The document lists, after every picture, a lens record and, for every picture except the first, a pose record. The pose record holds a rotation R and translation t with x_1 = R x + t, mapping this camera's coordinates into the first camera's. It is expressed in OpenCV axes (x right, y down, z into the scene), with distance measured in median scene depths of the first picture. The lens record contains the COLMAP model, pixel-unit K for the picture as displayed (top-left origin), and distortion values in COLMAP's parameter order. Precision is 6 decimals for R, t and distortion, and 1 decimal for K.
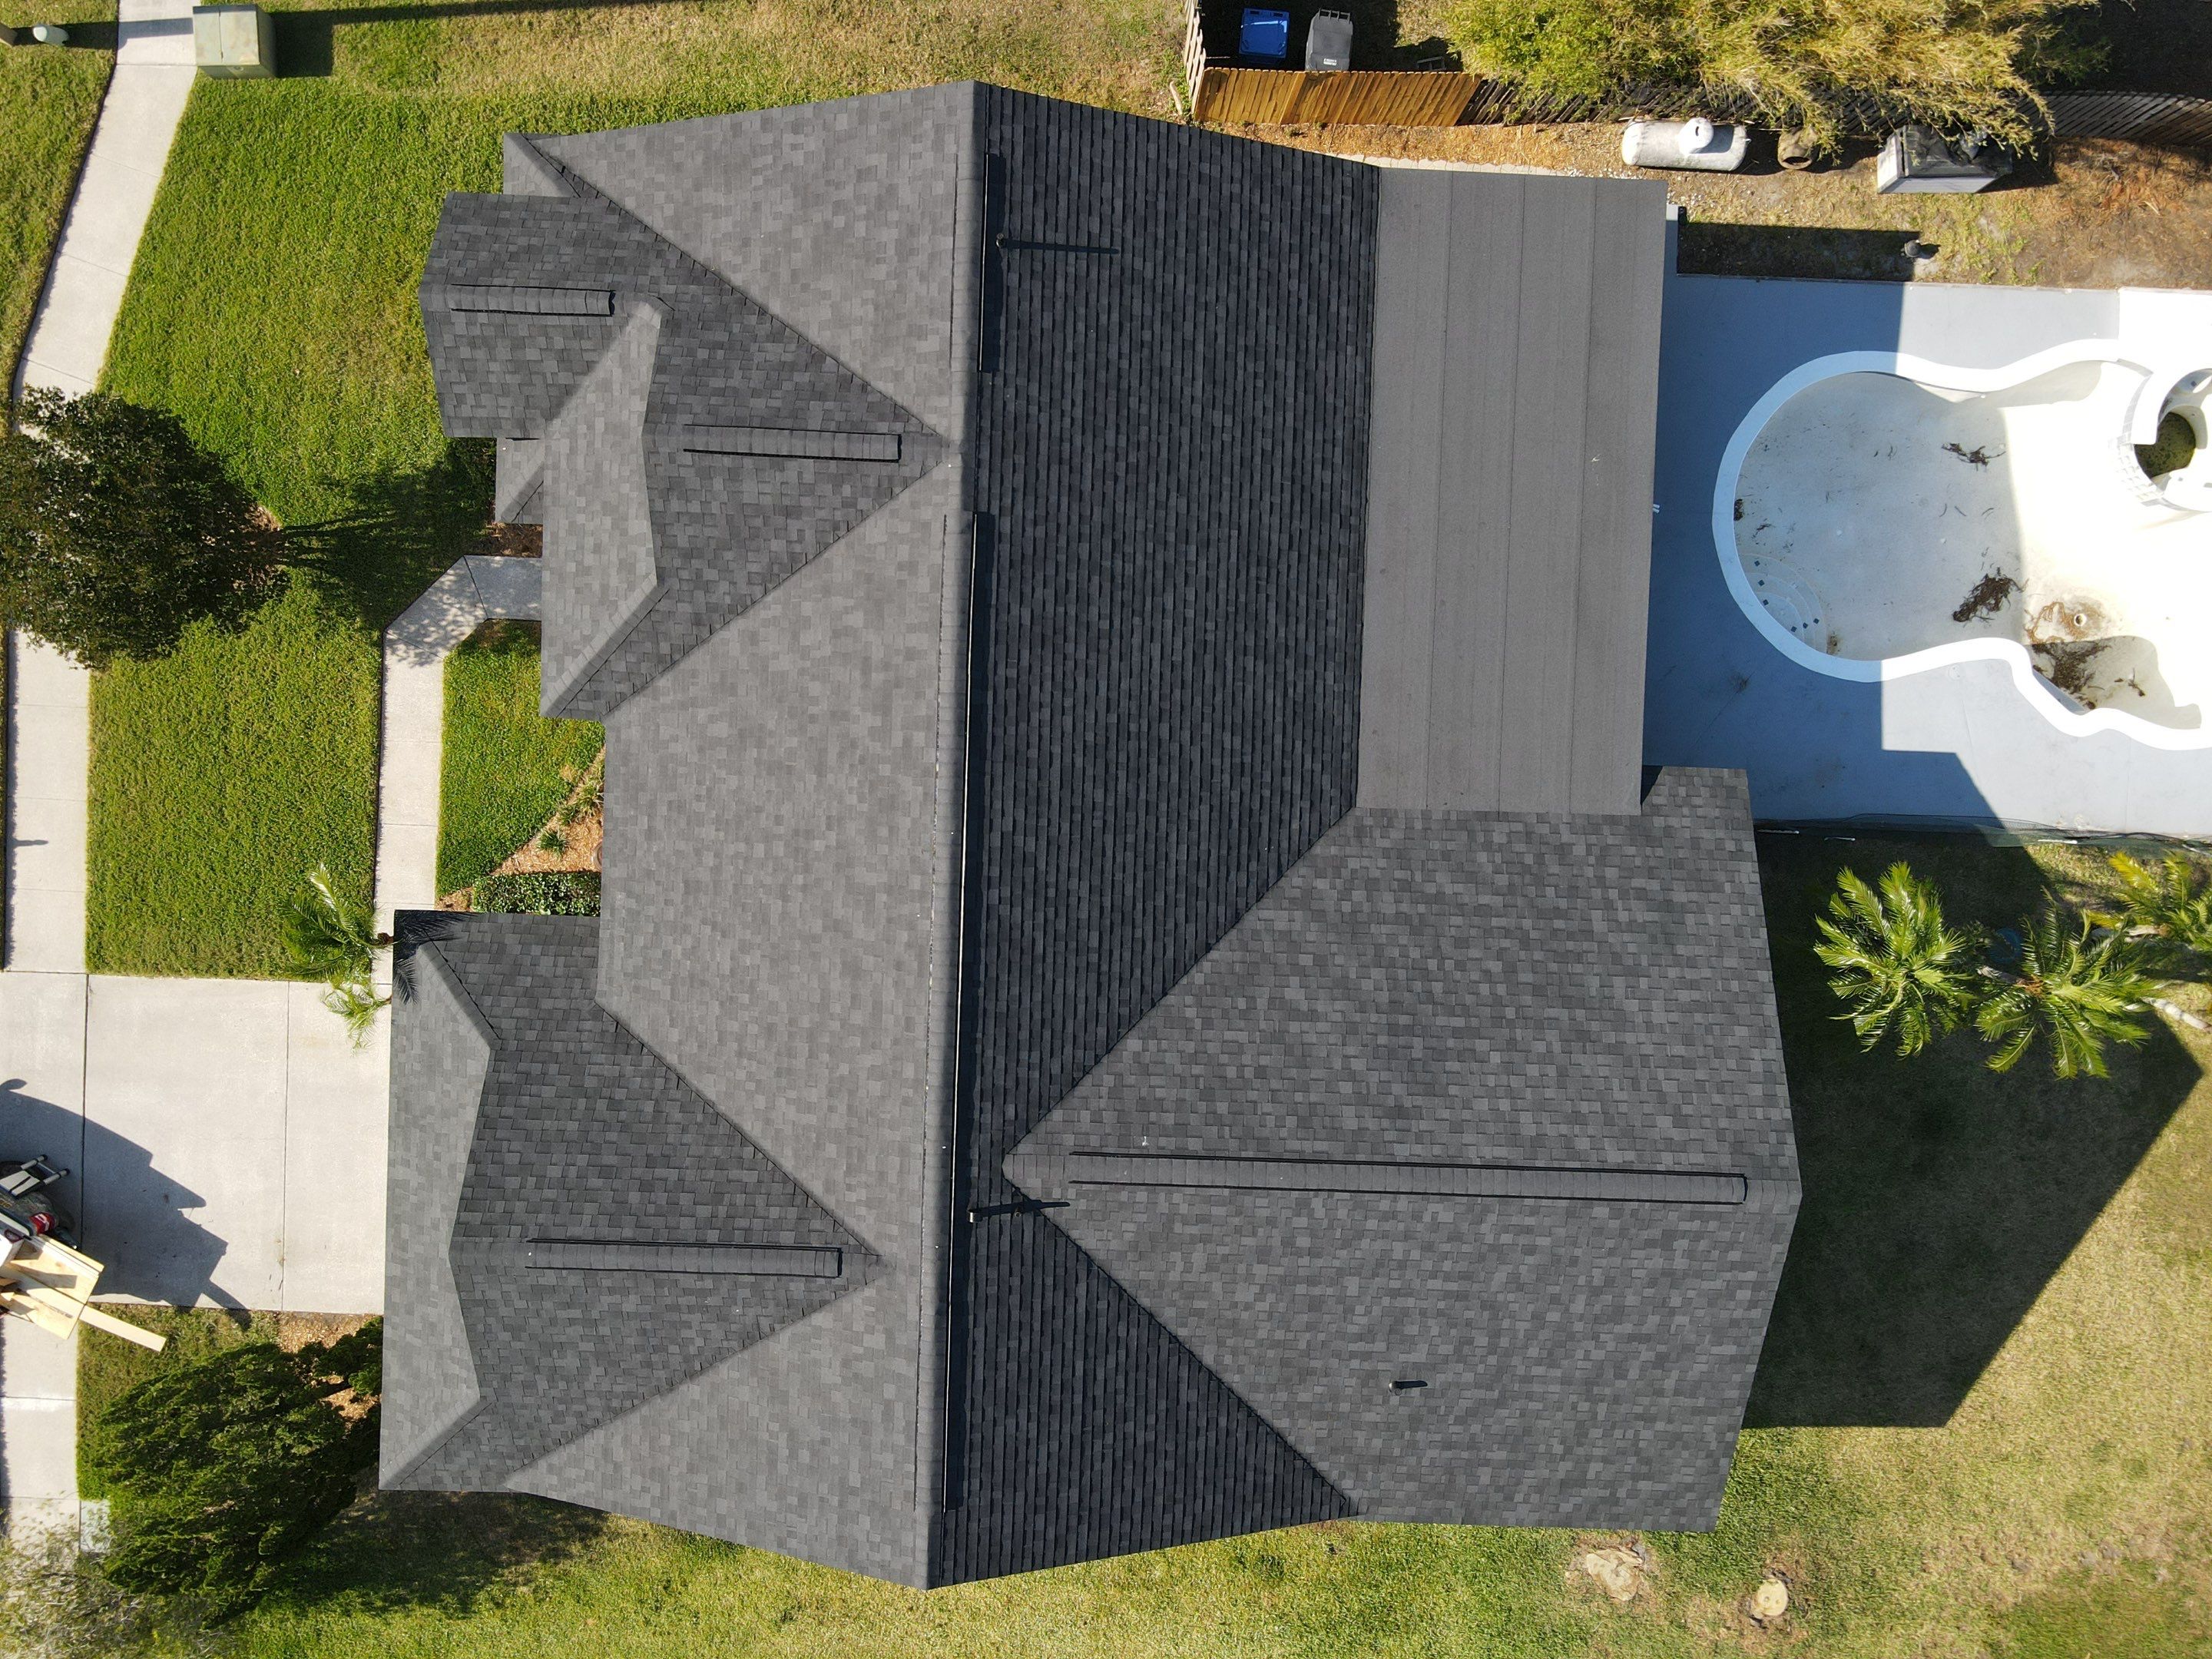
lens RADIAL K [[1632.6, 0, 1106.0], [0, 1632.6, 829.5], [0, 0, 1]] dist [0.004798, 0.006436]
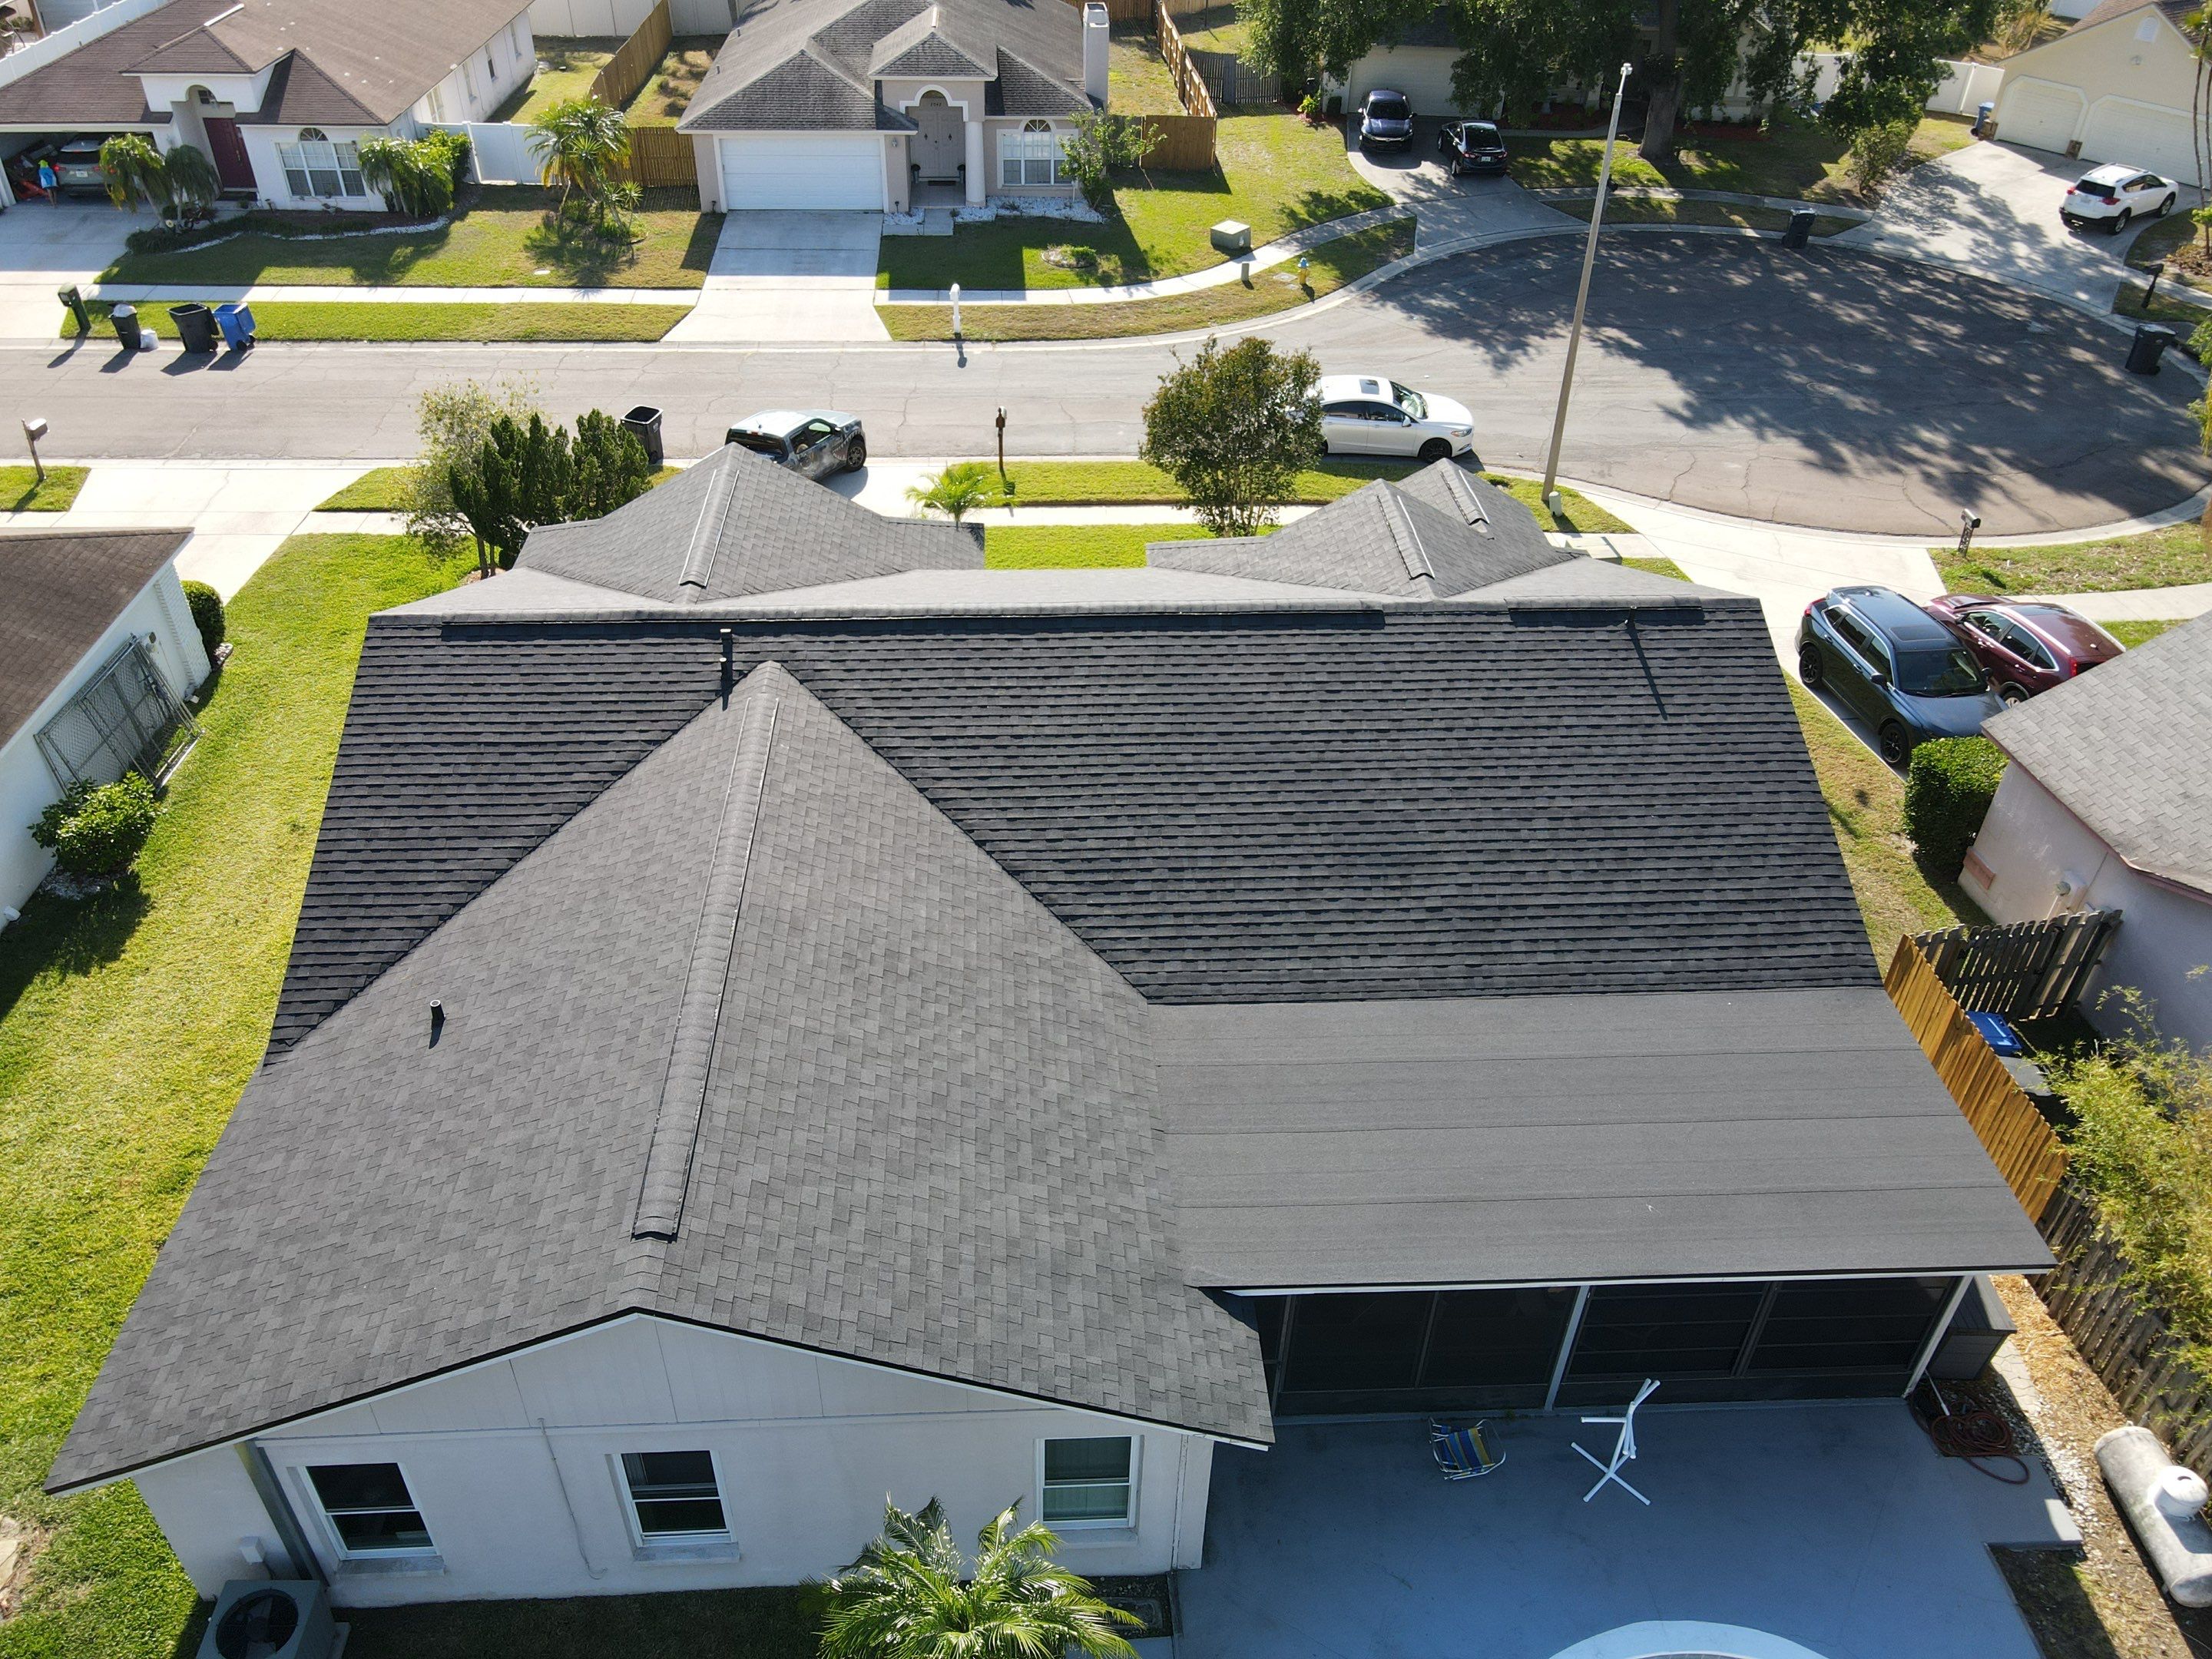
lens RADIAL K [[1641.9, 0, 1054.7], [0, 1641.9, 845.7], [0, 0, 1]] dist [0.006699, -0.000904]
pose [[0.072307, 0.583321, -0.809017, 0.805383], [-0.996510, 0.008338, -0.083053, 0.106415], [-0.041701, 0.812199, 0.581888, 0.452459]]
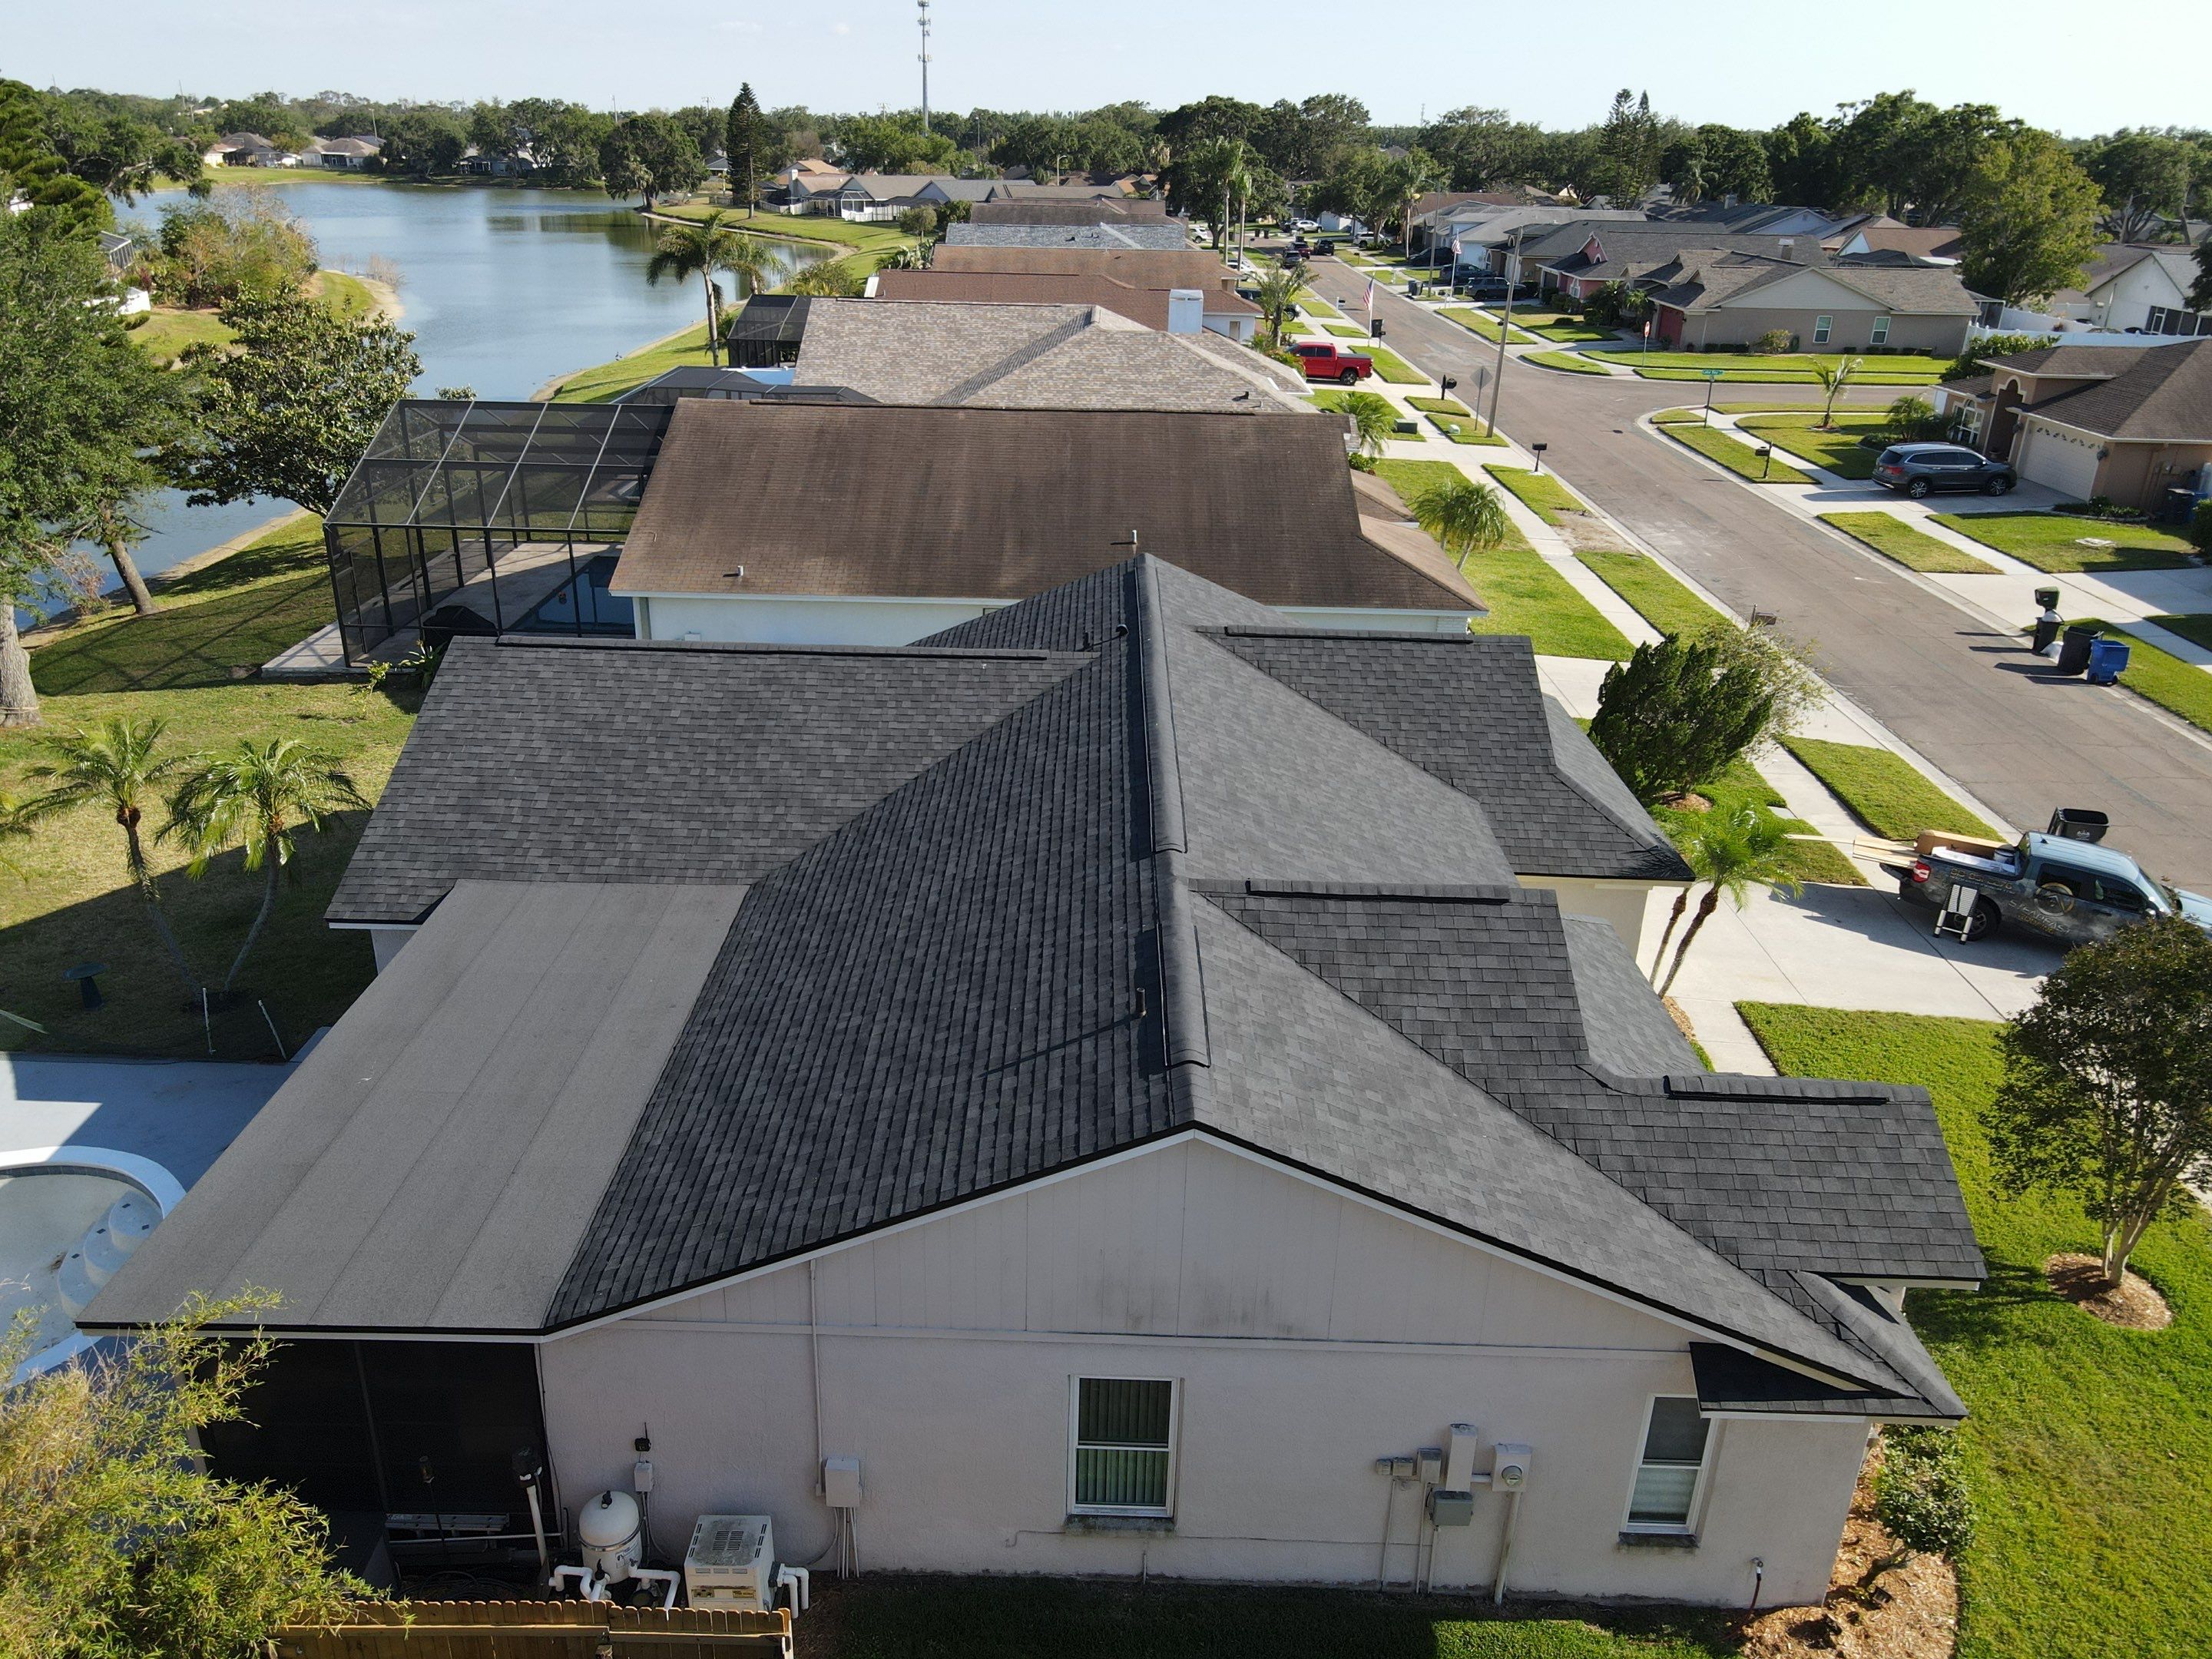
lens RADIAL K [[1596.1, 0, 1057.9], [0, 1596.1, 829.1], [0, 0, 1]] dist [0.015784, -0.004093]
pose [[-0.999128, -0.033824, -0.024460, -0.005810], [-0.007542, -0.430079, 0.902760, -0.880142], [-0.041054, 0.902158, 0.429449, 0.565763]]
